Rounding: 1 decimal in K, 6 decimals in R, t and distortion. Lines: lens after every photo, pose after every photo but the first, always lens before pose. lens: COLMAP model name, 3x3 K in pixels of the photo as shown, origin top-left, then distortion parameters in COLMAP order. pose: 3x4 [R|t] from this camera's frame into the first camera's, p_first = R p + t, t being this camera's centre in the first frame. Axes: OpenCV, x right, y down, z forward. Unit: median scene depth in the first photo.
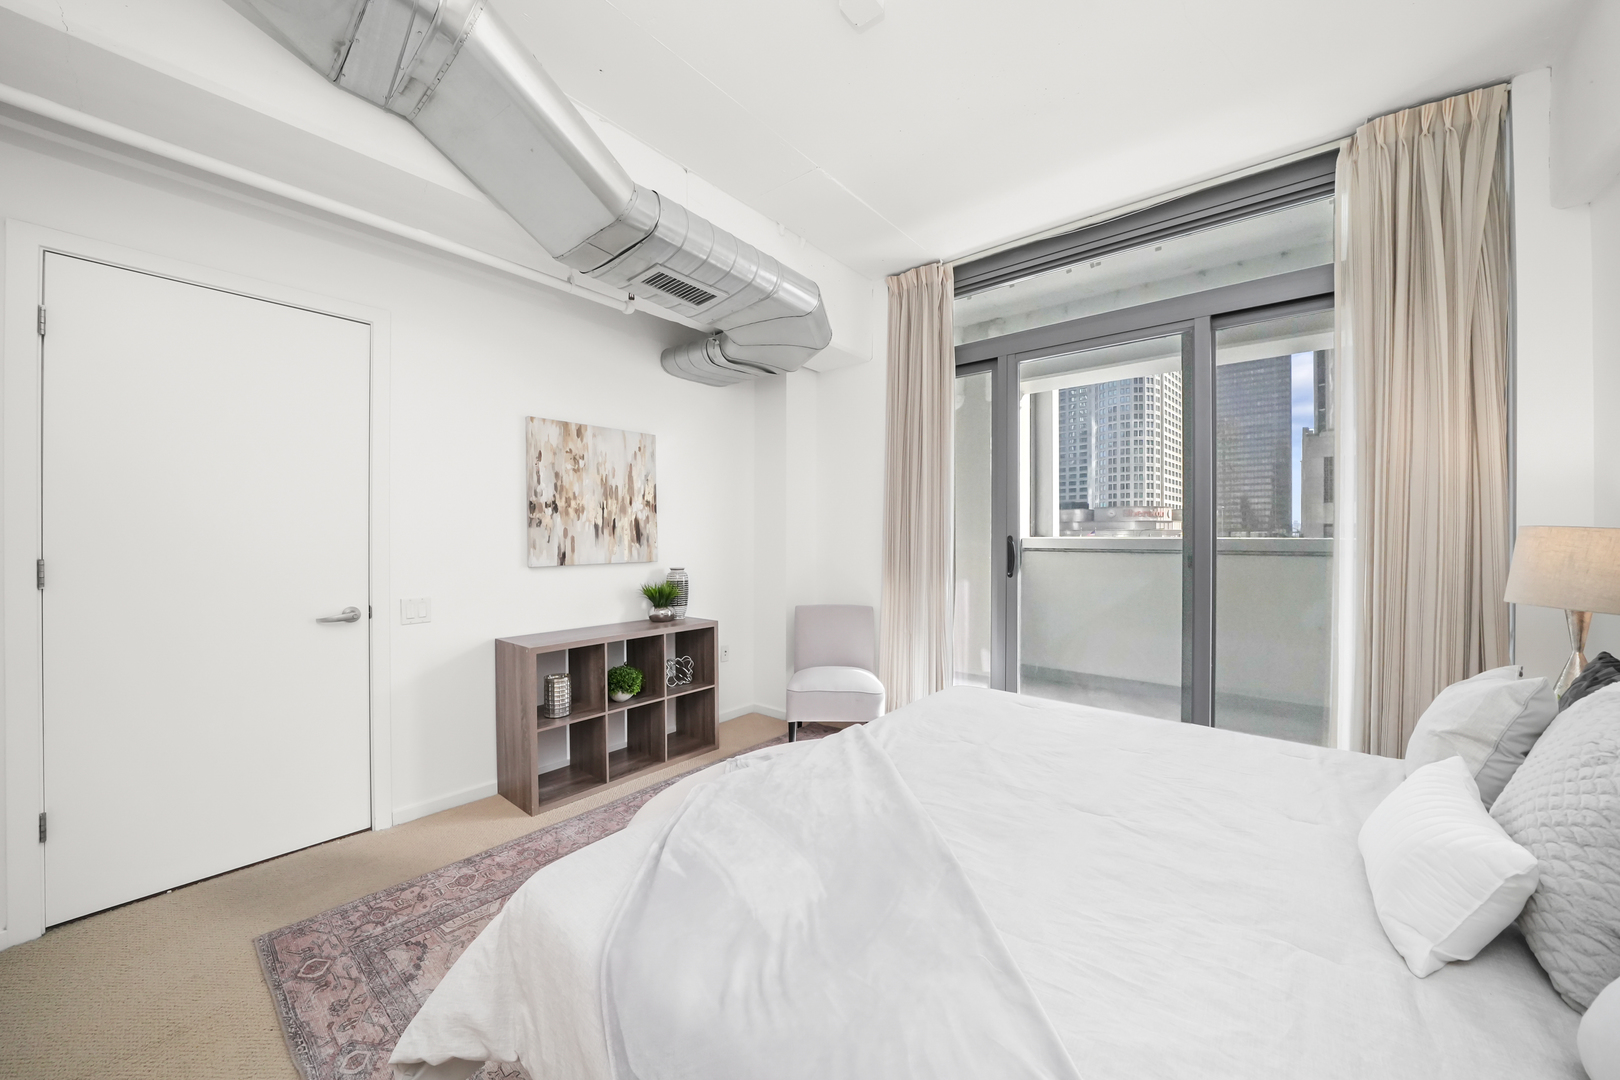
lens RADIAL K [[590.4, 0, 791.8], [0, 590.4, 538.4], [0, 0, 1]] dist [-0.021458, 0.002190]
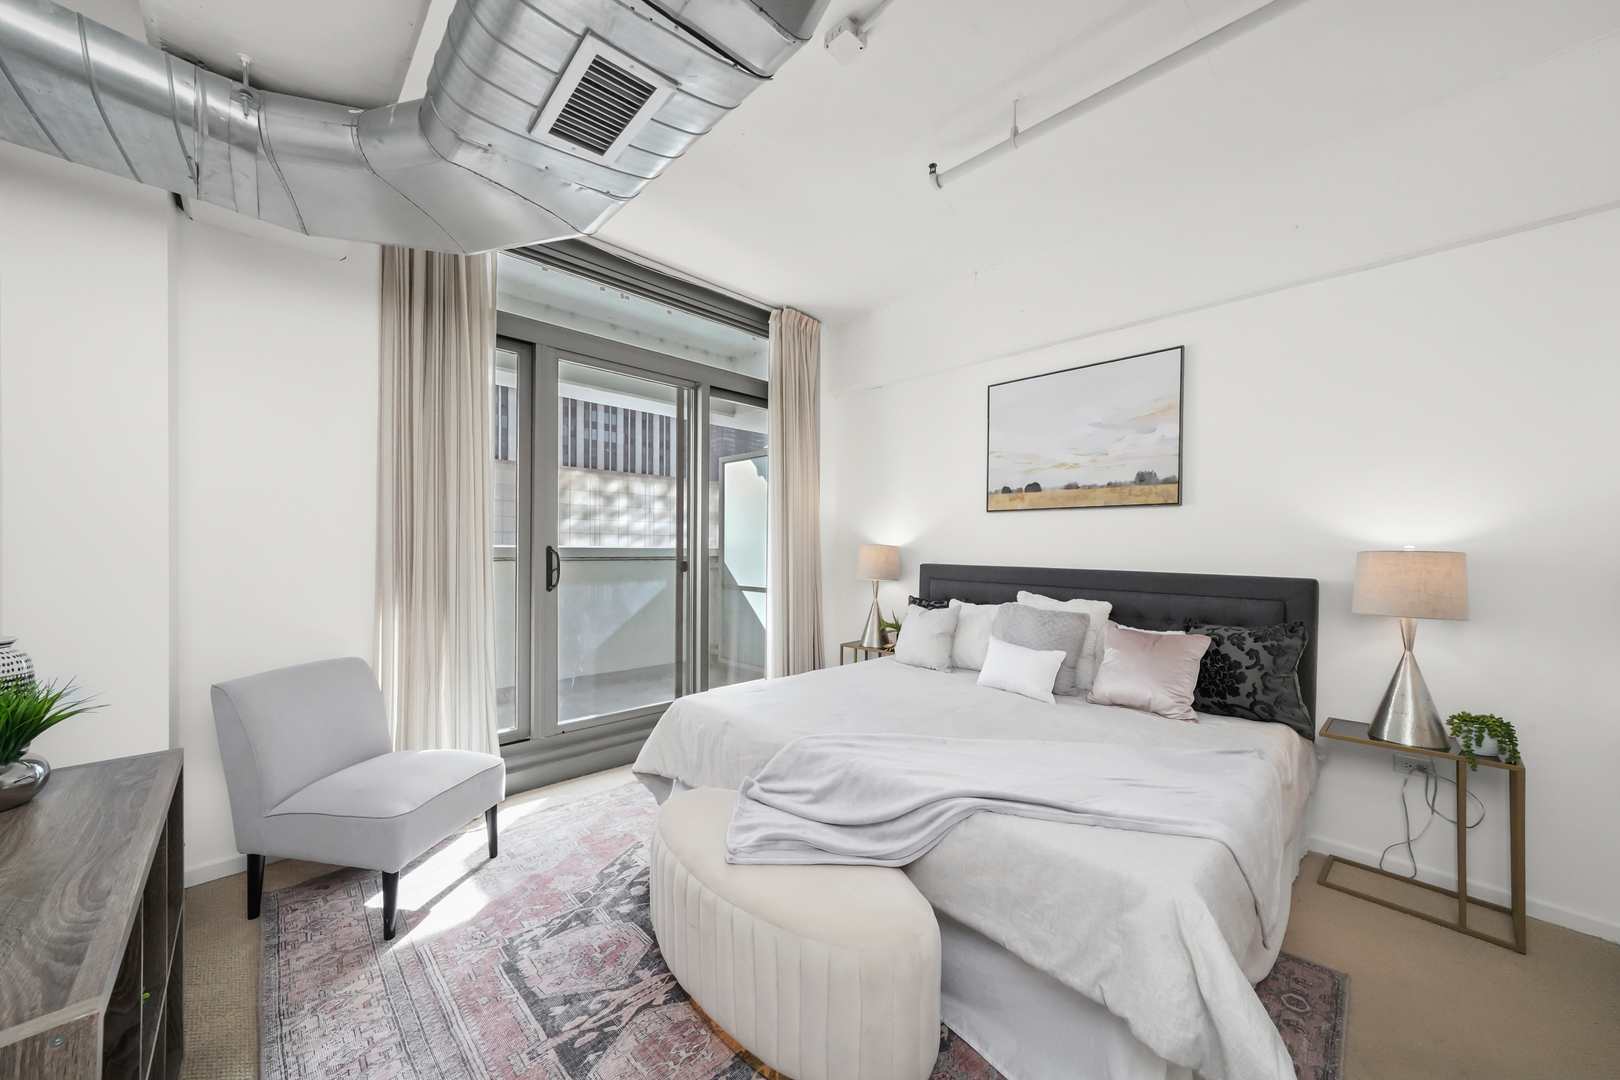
lens RADIAL K [[590.4, 0, 812.5], [0, 590.4, 547.5], [0, 0, 1]] dist [-0.021458, 0.002190]
pose [[0.074696, -0.003941, 0.997199, -0.534747], [-0.005794, 0.999974, 0.004386, -0.010417], [-0.997190, -0.006106, 0.074671, 0.560314]]
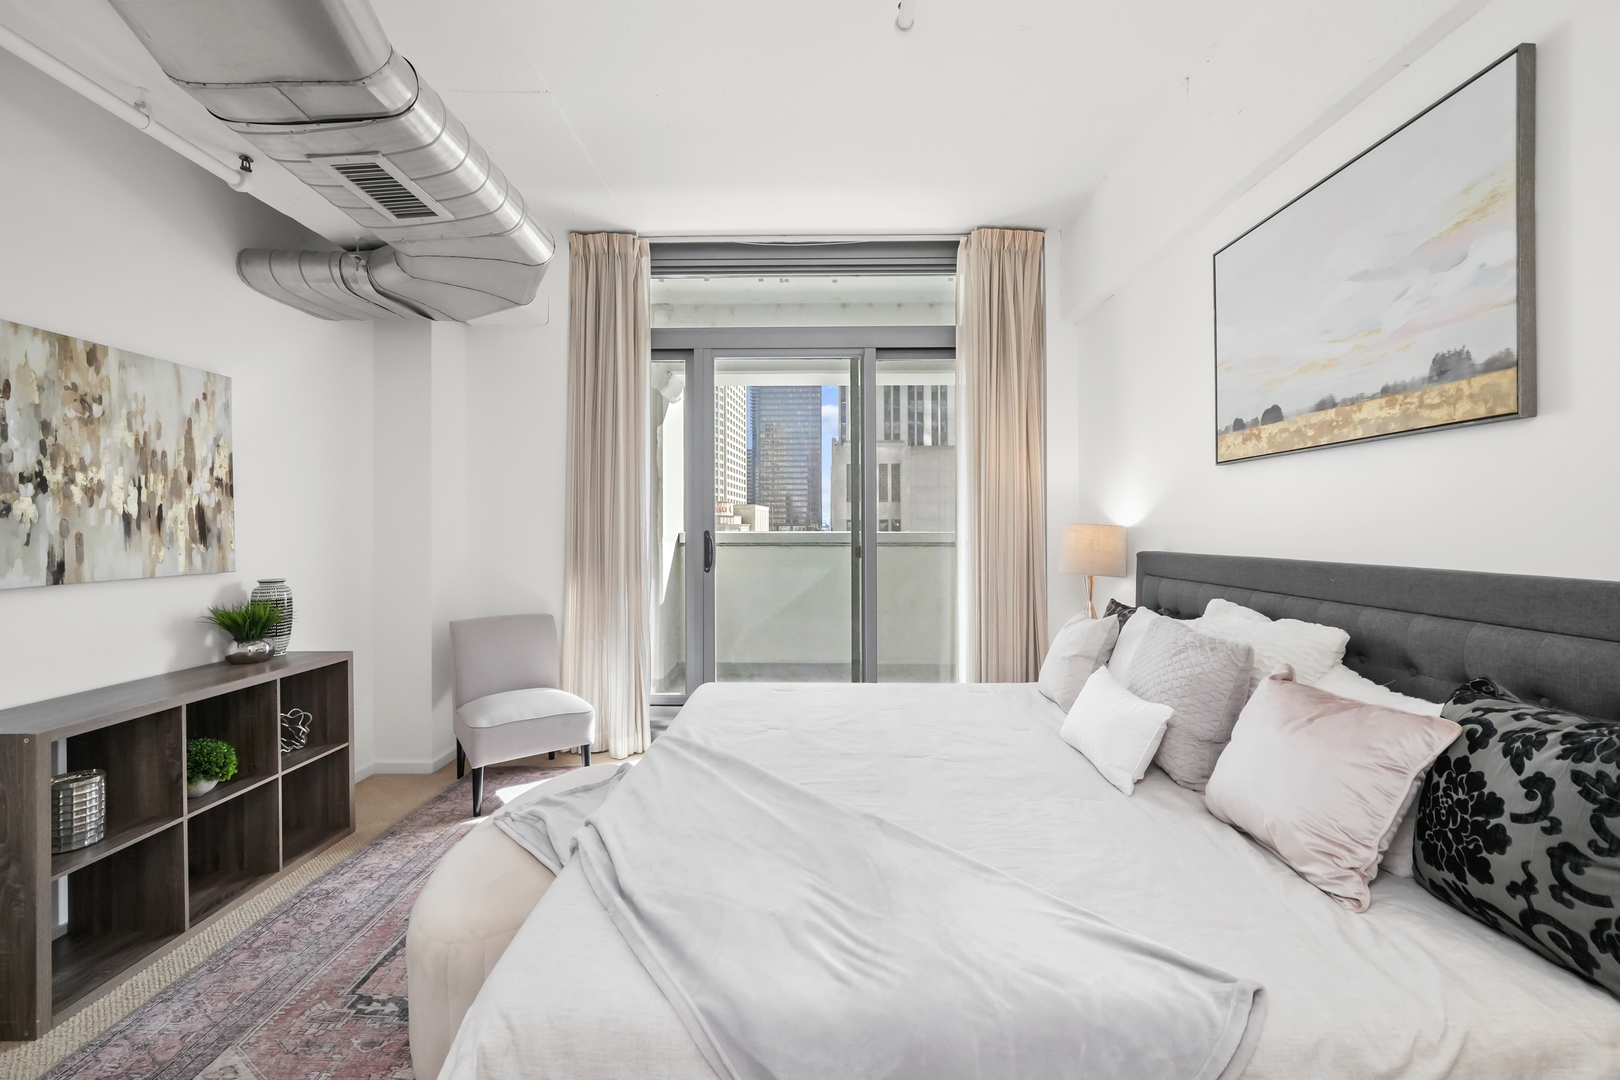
lens RADIAL K [[668.0, 0, 812.7], [0, 668.0, 525.5], [0, 0, 1]] dist [-0.009373, 0.003489]
pose [[0.764667, 0.002108, 0.644422, -0.230118], [0.005785, 0.999932, -0.010136, -0.000909], [-0.644400, 0.011479, 0.764603, 0.028965]]
